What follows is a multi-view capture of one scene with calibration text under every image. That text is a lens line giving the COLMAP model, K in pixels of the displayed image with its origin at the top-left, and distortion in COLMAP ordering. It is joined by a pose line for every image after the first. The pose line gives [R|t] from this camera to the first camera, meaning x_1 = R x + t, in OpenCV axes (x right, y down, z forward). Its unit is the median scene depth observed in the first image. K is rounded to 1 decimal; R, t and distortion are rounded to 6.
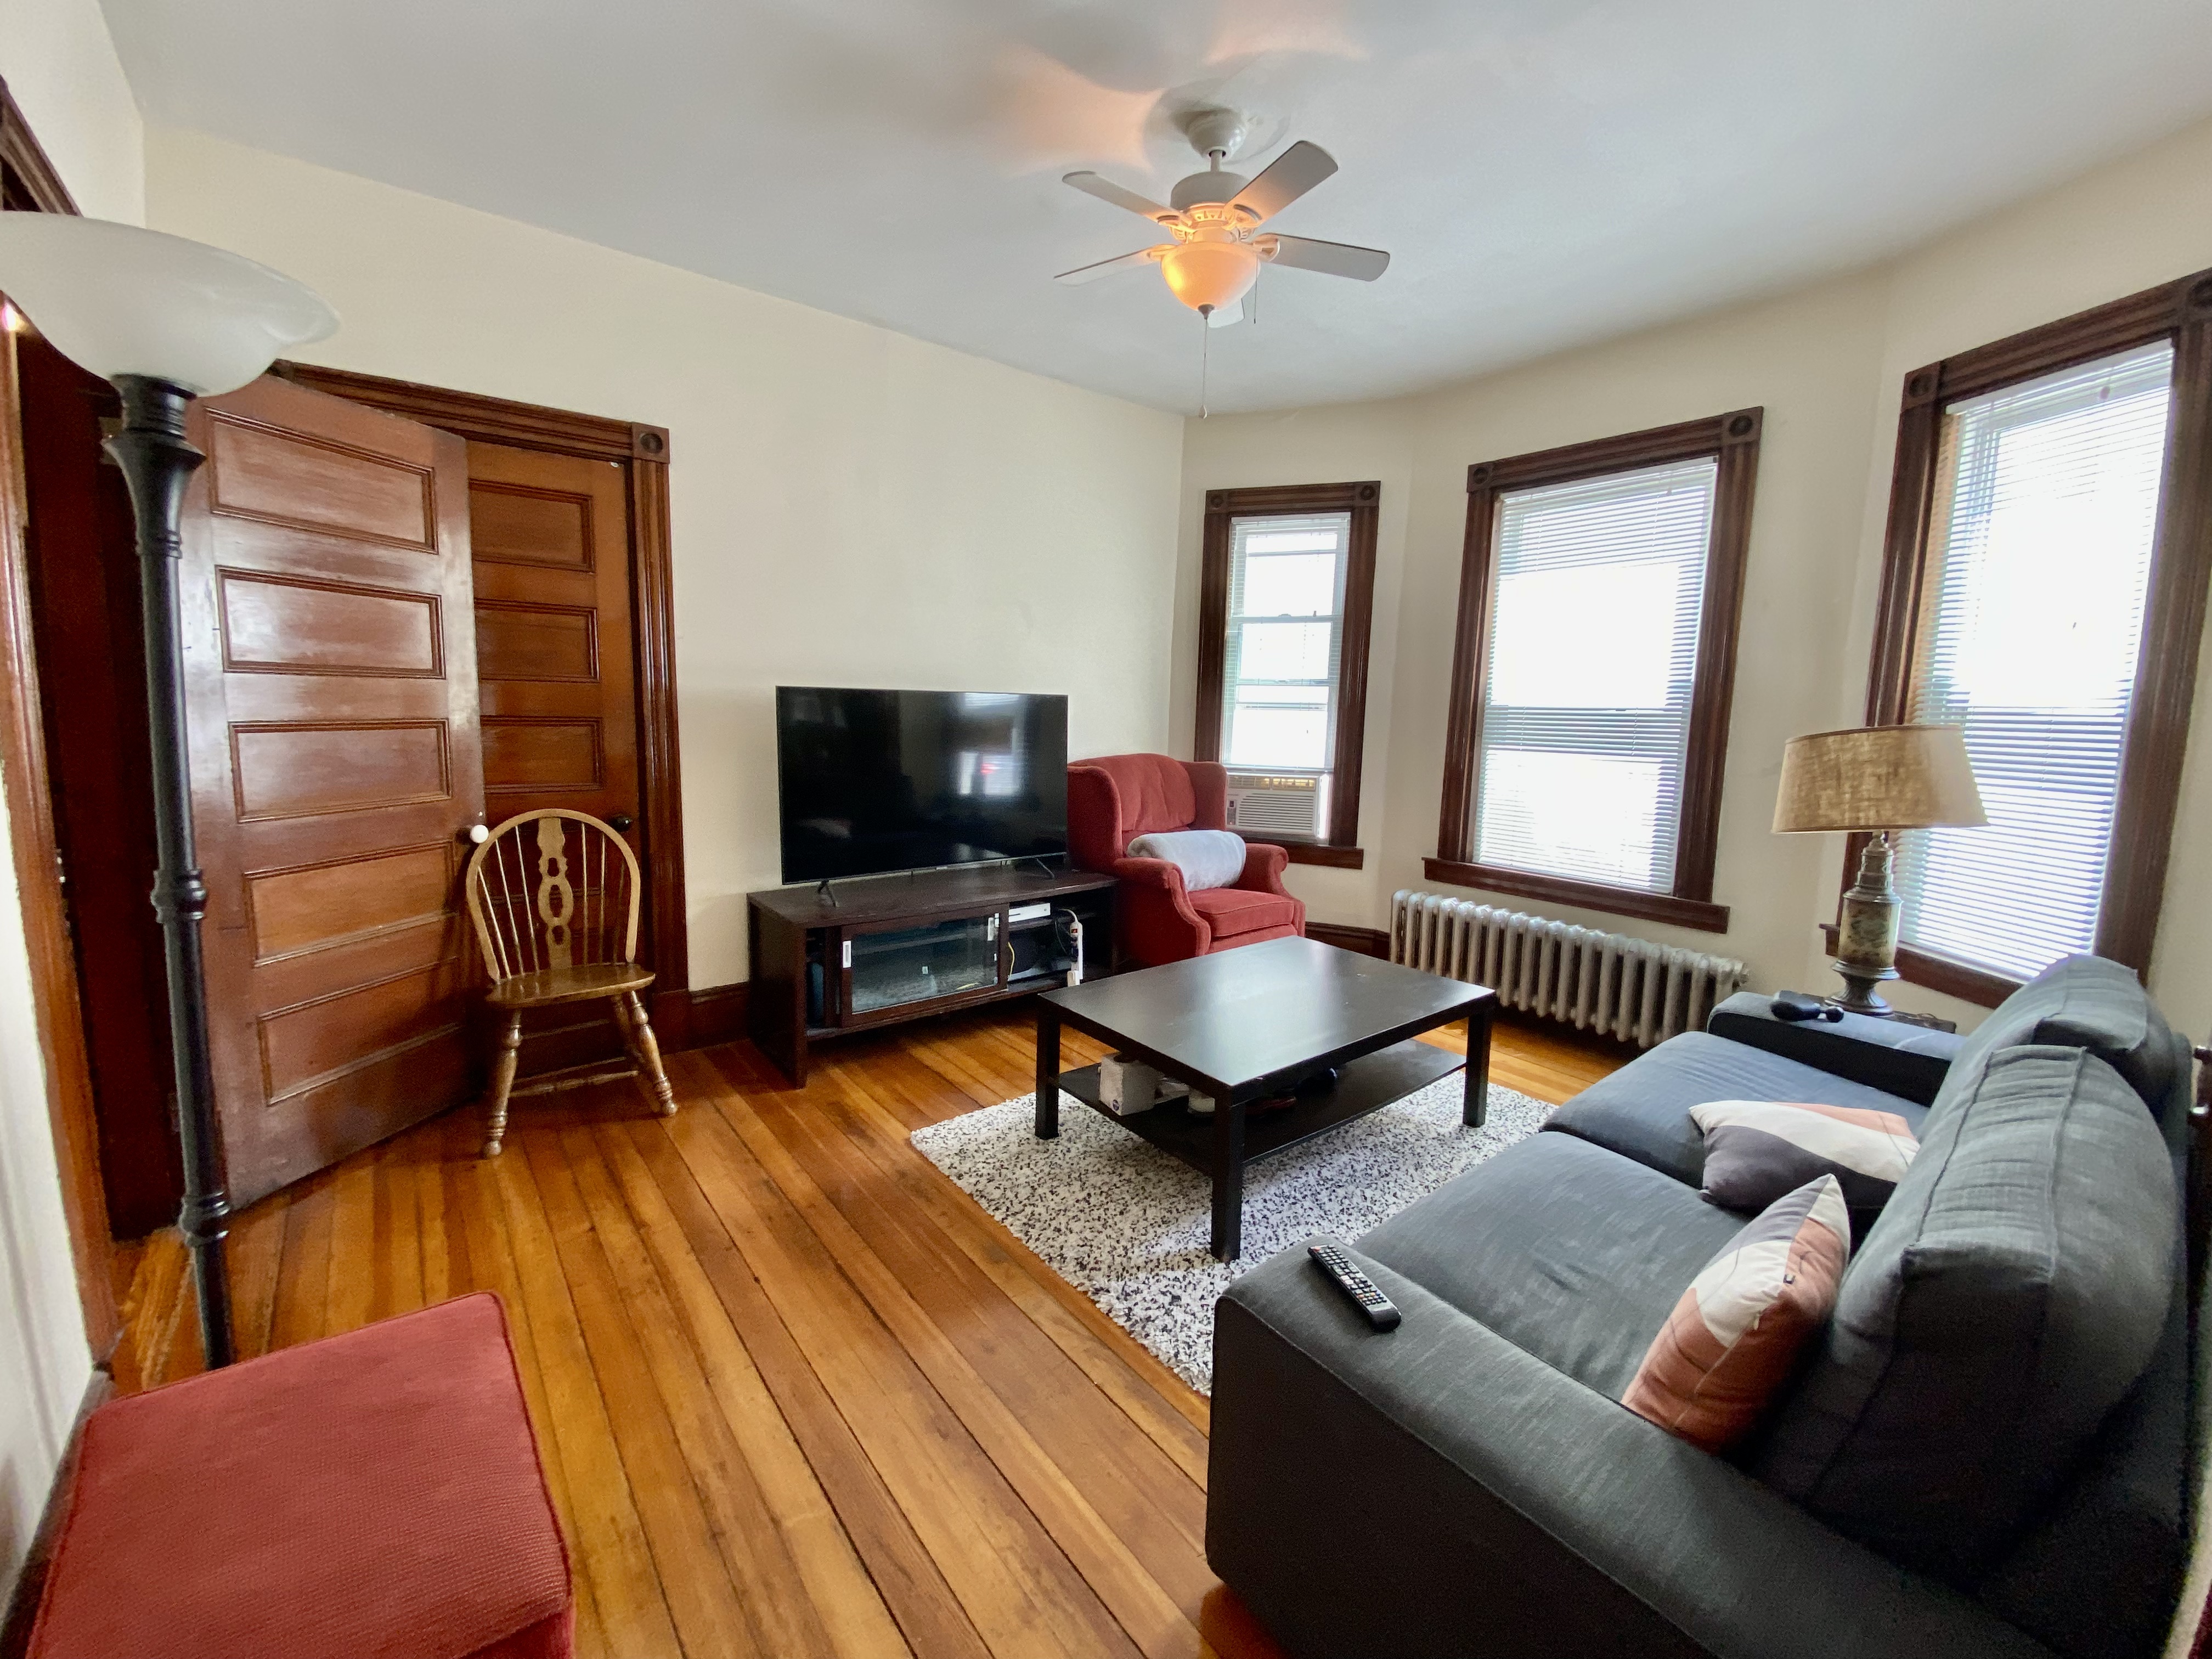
lens RADIAL K [[896.7, 0, 1111.2], [0, 896.7, 823.5], [0, 0, 1]] dist [0.017744, -0.022108]
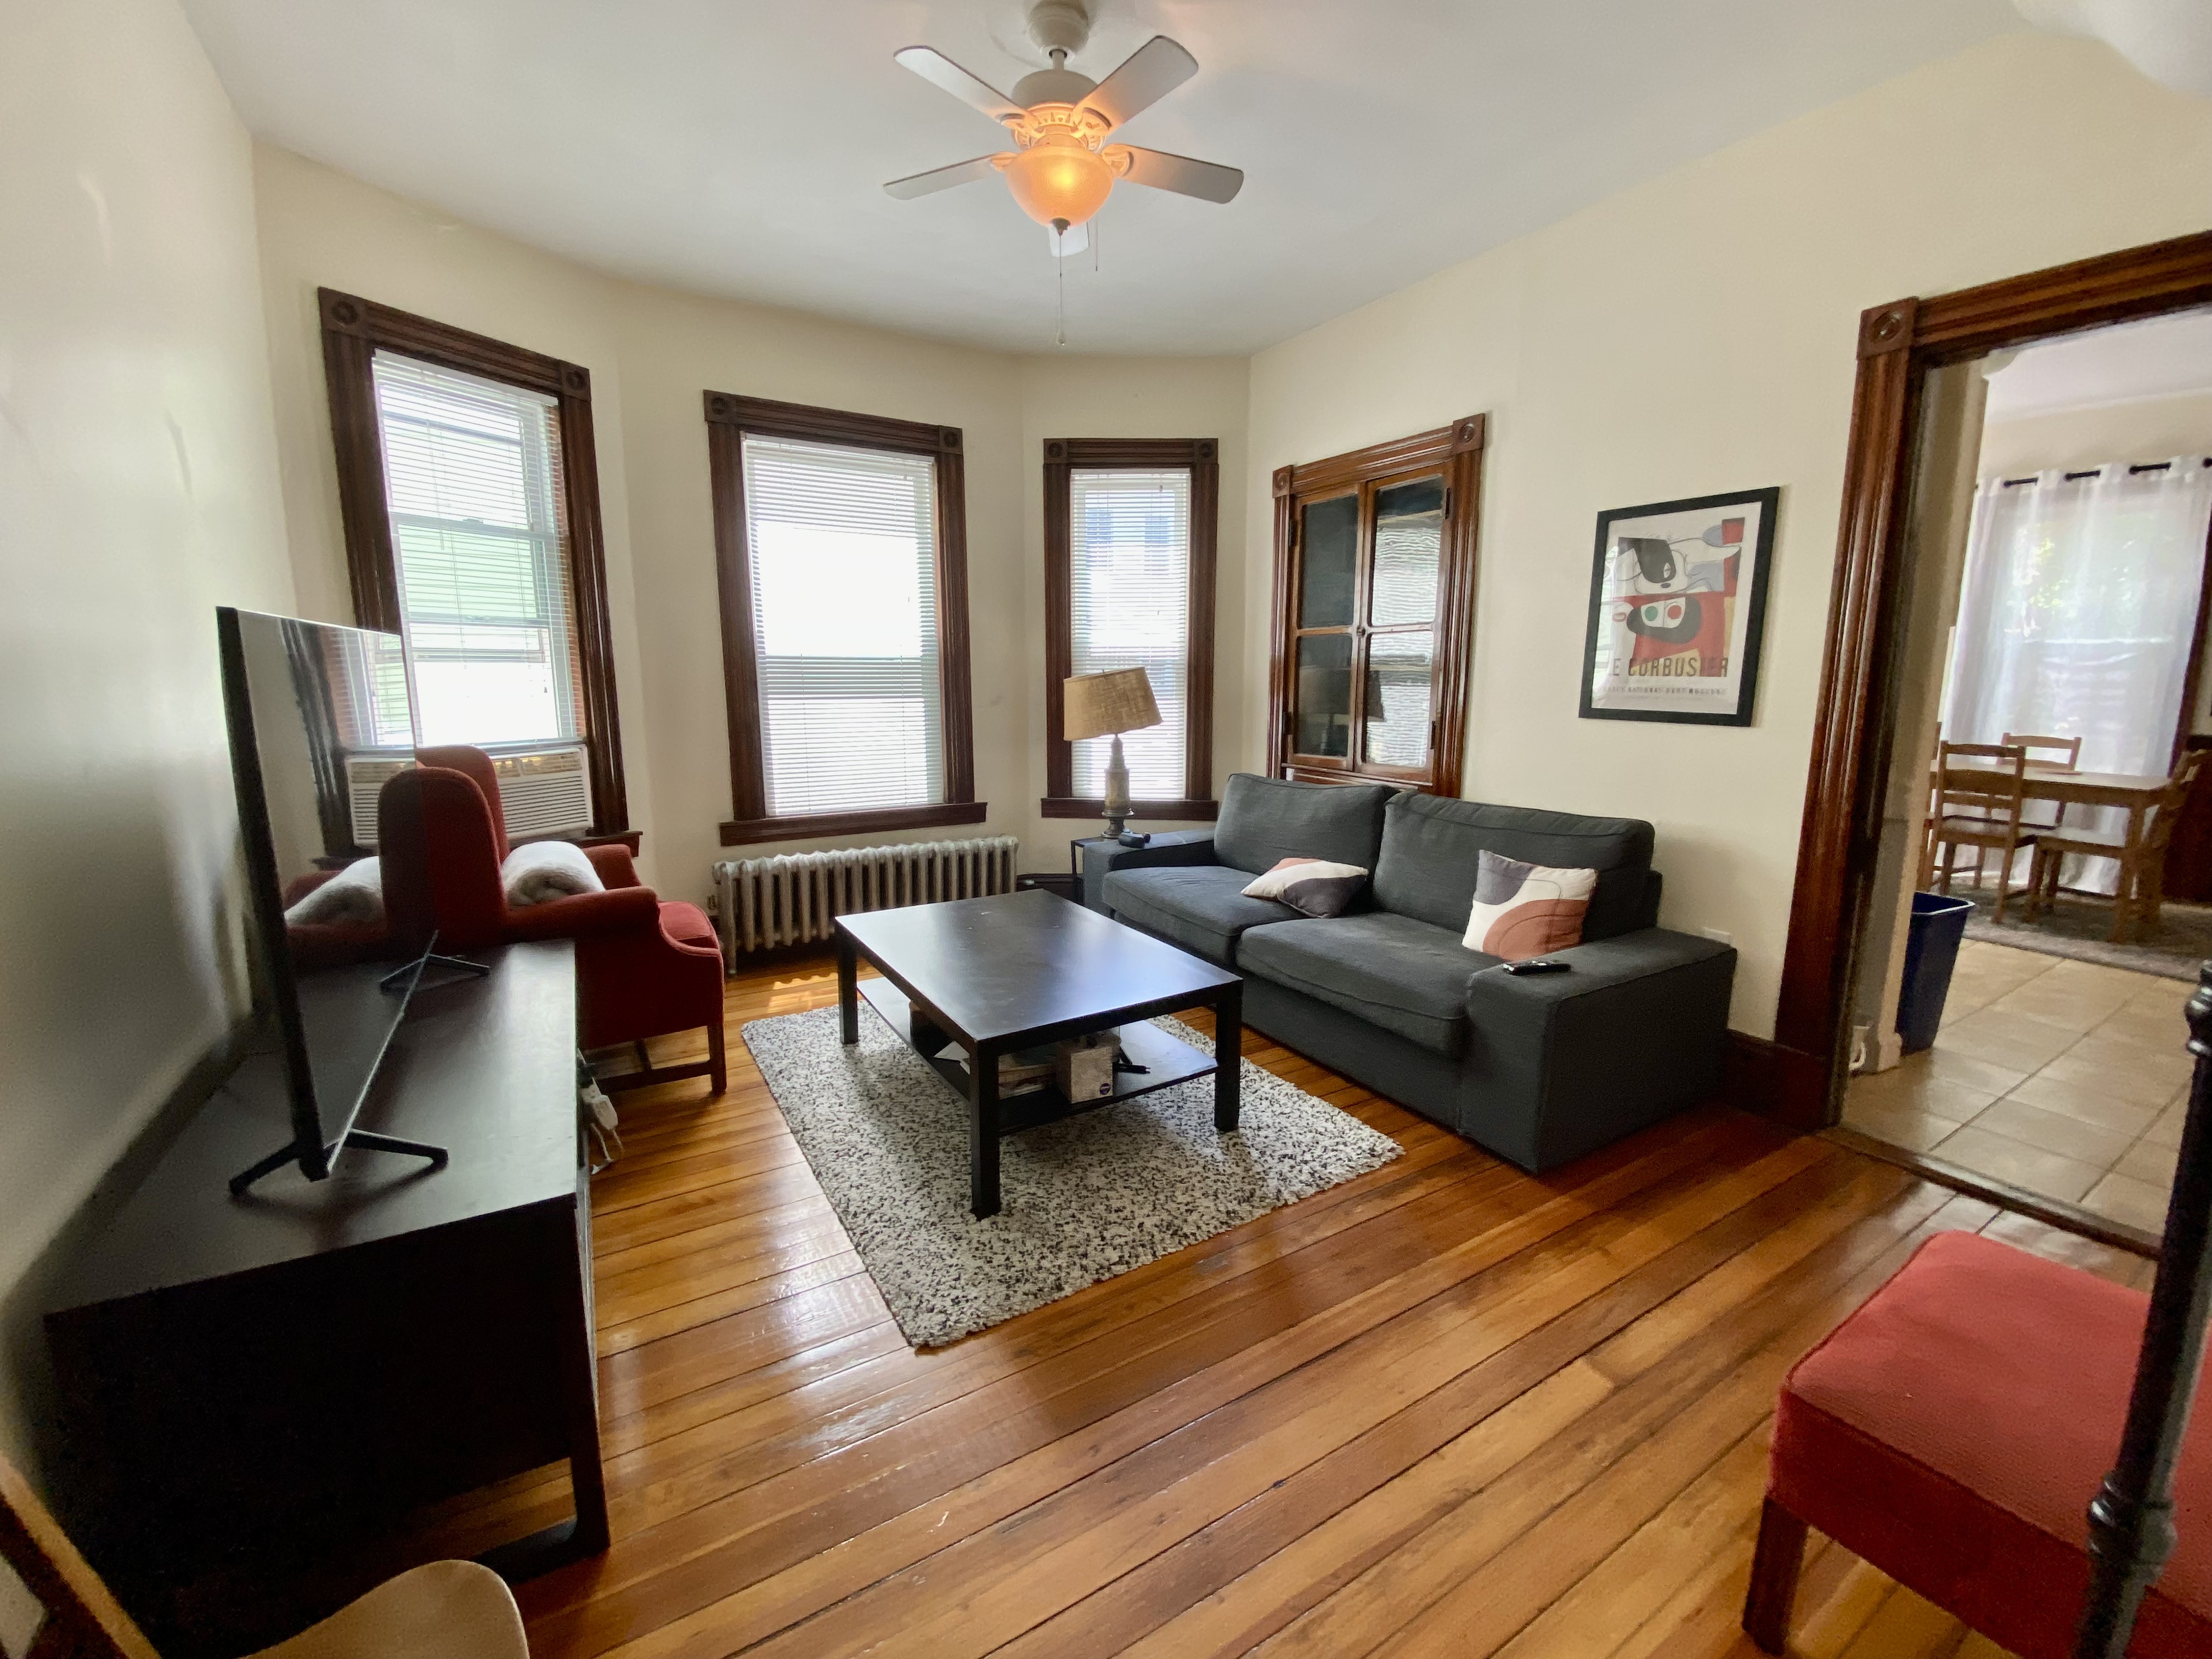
lens RADIAL K [[896.7, 0, 1111.2], [0, 896.7, 823.5], [0, 0, 1]] dist [0.017744, -0.022108]
pose [[0.116083, -0.186767, 0.975522, -0.577428], [0.131305, 0.976427, 0.171315, -0.077396], [-0.984522, 0.108204, 0.137870, 0.565956]]
